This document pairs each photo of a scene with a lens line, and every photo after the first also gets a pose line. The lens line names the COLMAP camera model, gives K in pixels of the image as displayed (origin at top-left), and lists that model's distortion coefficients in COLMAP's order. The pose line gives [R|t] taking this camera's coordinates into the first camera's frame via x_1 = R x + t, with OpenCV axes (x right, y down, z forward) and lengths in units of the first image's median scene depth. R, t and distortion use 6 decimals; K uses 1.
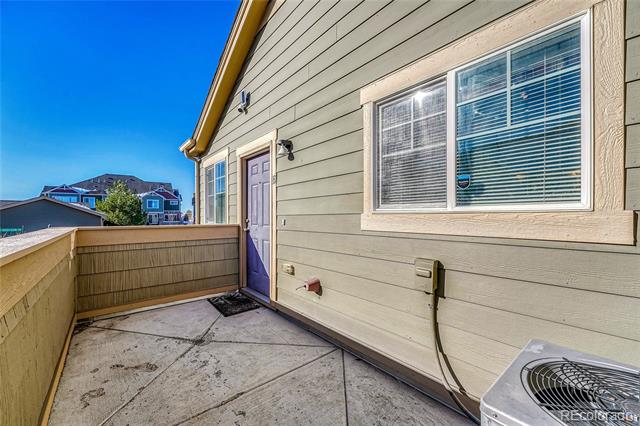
lens RADIAL K [[258.6, 0, 318.3], [0, 258.6, 215.0], [0, 0, 1]] dist [0.000851, 0.000383]
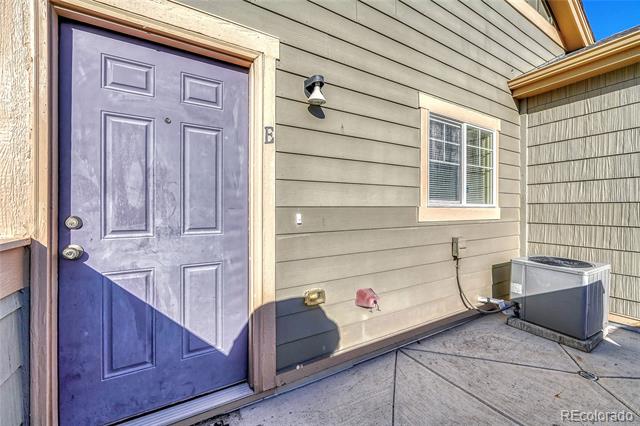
lens RADIAL K [[258.6, 0, 318.0], [0, 258.6, 212.7], [0, 0, 1]] dist [0.000851, 0.000383]
pose [[0.166915, 0.000377, 0.985971, -0.988391], [0.001704, 0.999998, -0.000671, 0.020648], [-0.985970, 0.001792, 0.166914, 1.252331]]
